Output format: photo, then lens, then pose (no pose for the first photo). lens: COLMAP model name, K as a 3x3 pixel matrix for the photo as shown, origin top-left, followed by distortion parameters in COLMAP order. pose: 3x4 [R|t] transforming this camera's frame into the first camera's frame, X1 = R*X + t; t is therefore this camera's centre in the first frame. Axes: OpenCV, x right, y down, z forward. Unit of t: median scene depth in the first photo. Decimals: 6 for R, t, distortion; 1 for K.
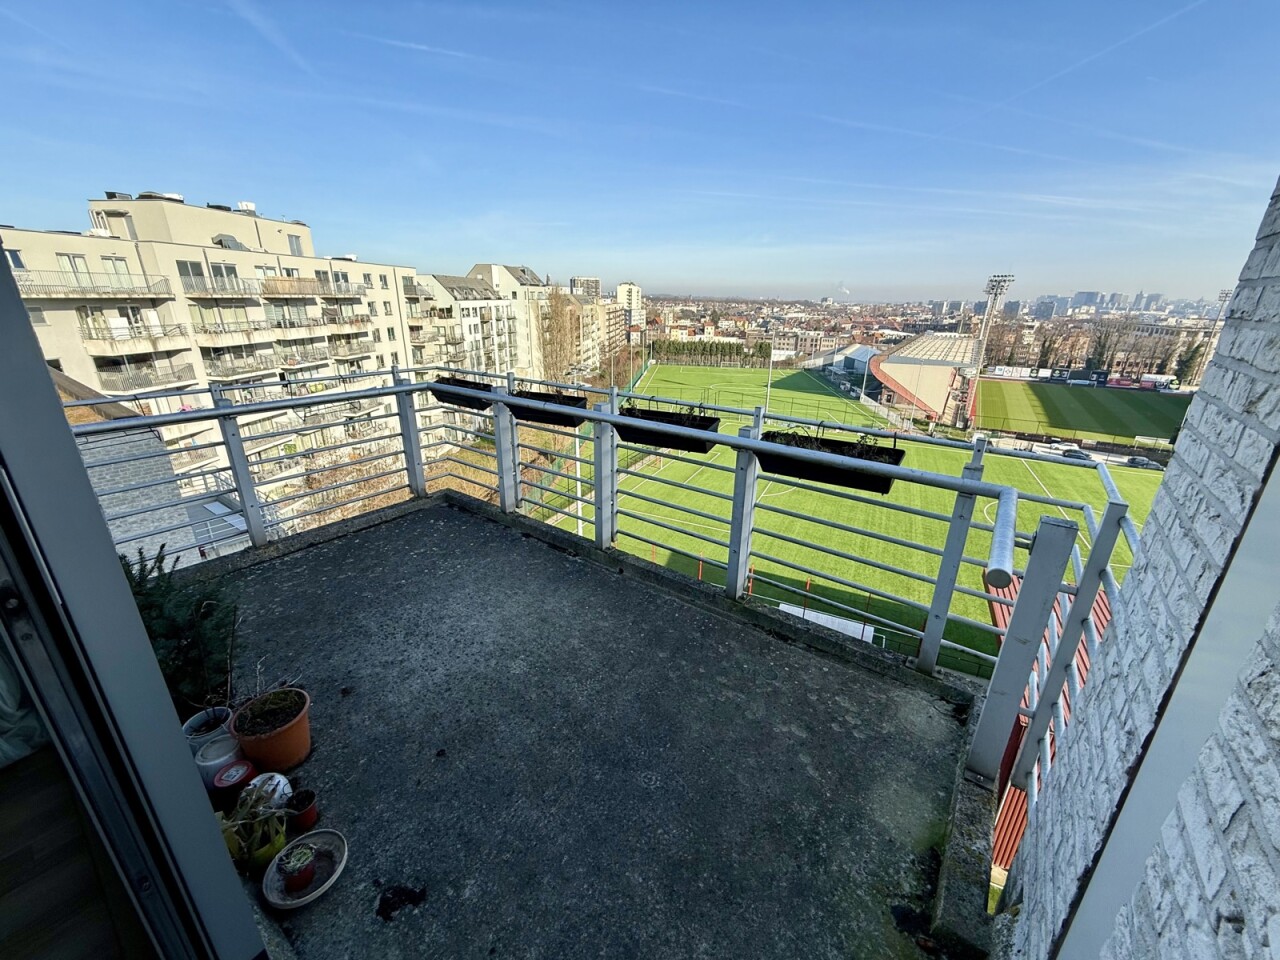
lens RADIAL K [[510.9, 0, 637.2], [0, 510.9, 478.9], [0, 0, 1]] dist [-0.002496, 0.000295]
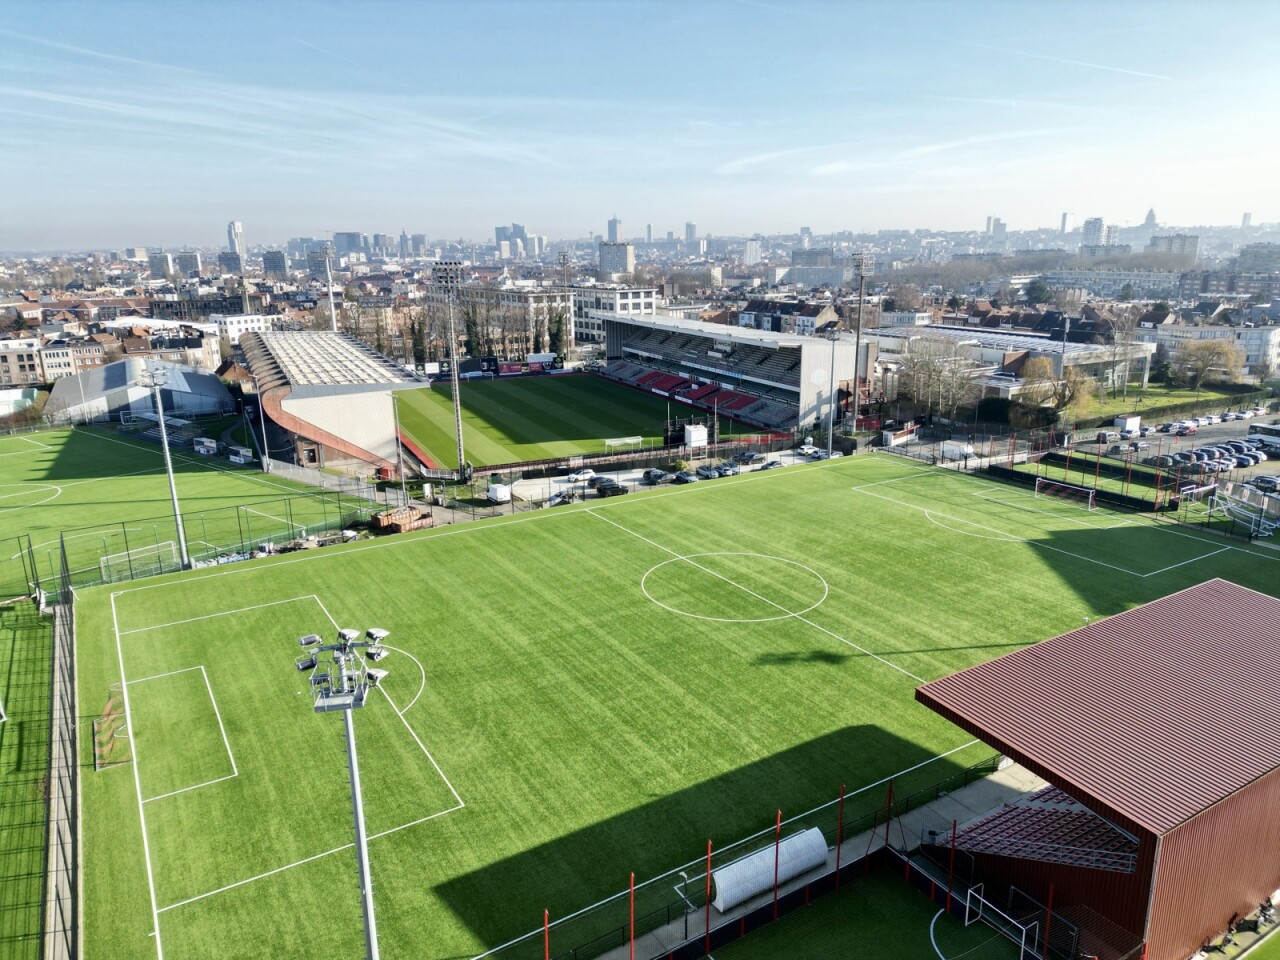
lens RADIAL K [[894.2, 0, 640.0], [0, 894.2, 480.0], [0, 0, 1]] dist [0.097633, -0.096612]
pose [[0.535514, -0.234357, 0.811358, -0.116154], [0.302657, 0.950168, 0.074691, -0.068344], [-0.788431, 0.205565, 0.579758, 0.072000]]
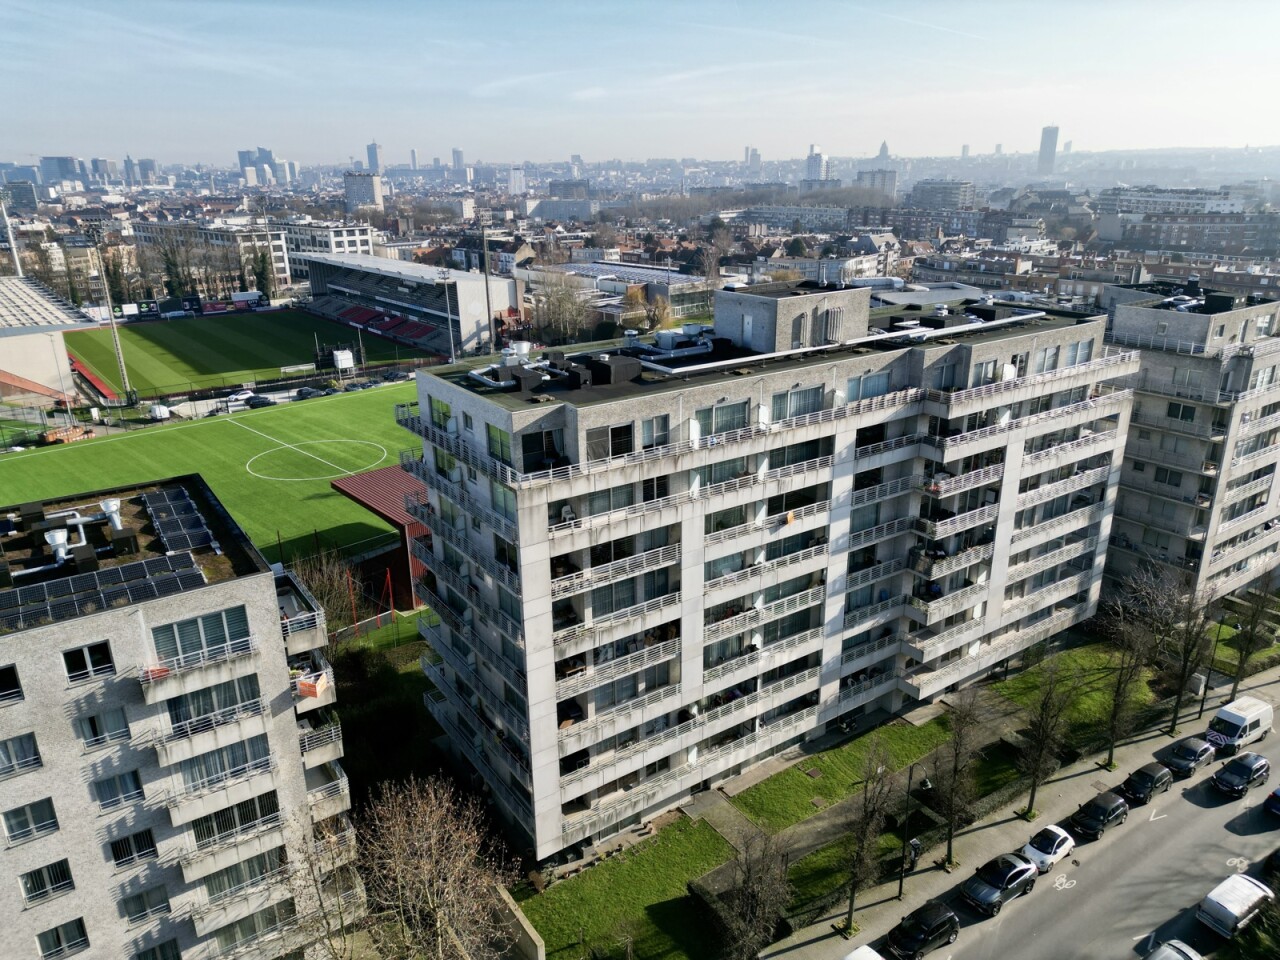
lens RADIAL K [[902.5, 0, 640.0], [0, 902.5, 480.0], [0, 0, 1]] dist [0.065992, -0.057151]
pose [[0.326457, -0.324535, 0.887752, -0.240628], [0.332625, 0.918577, 0.213486, -0.018315], [-0.884752, 0.225594, 0.407824, -0.155754]]
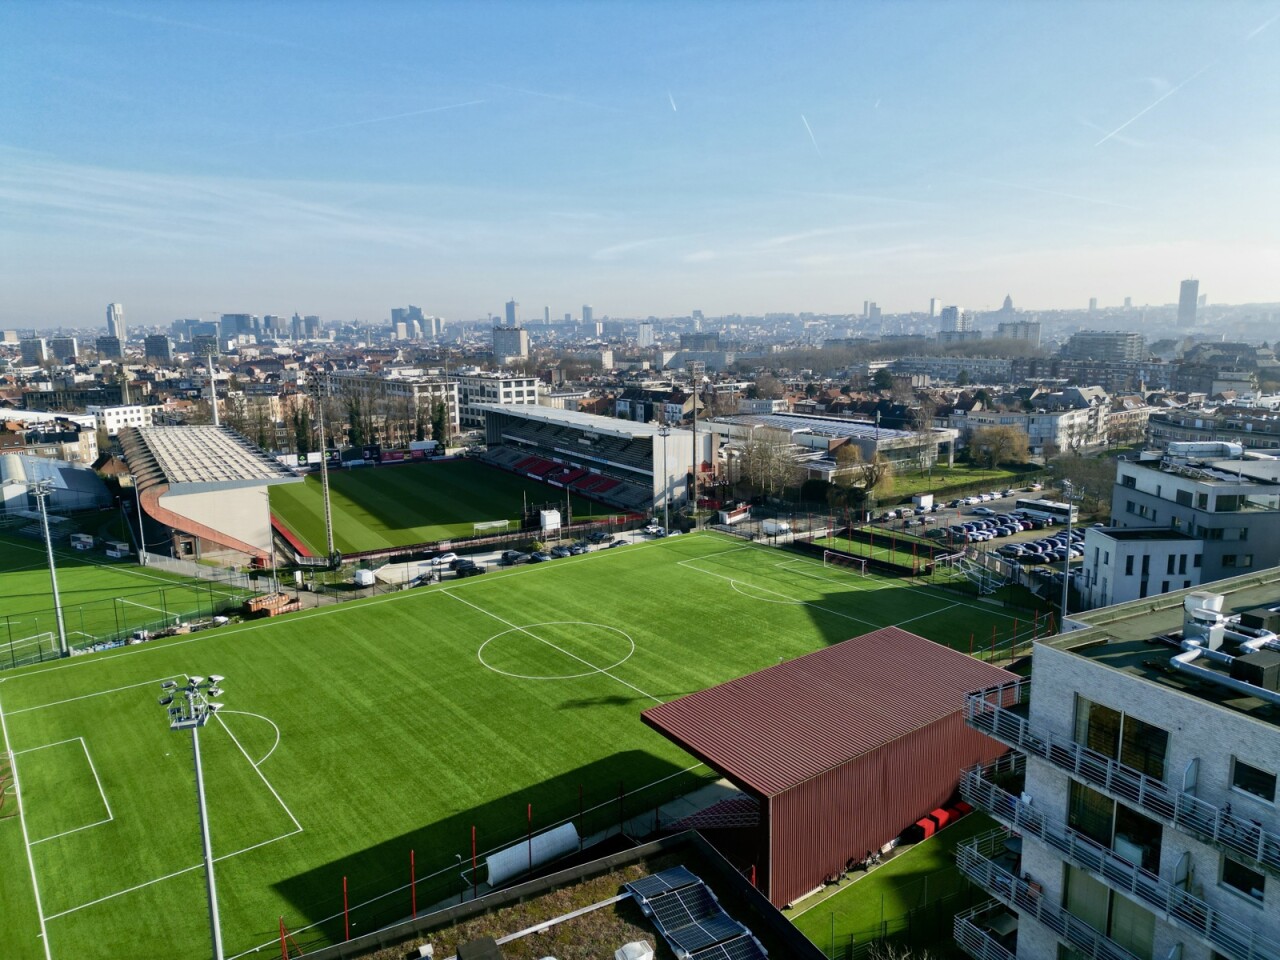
lens RADIAL K [[894.2, 0, 640.0], [0, 894.2, 480.0], [0, 0, 1]] dist [0.097633, -0.096612]
pose [[0.440413, -0.174749, 0.880624, -0.172403], [0.319935, 0.947028, 0.027922, -0.065410], [-0.838855, 0.269445, 0.472992, -0.016786]]
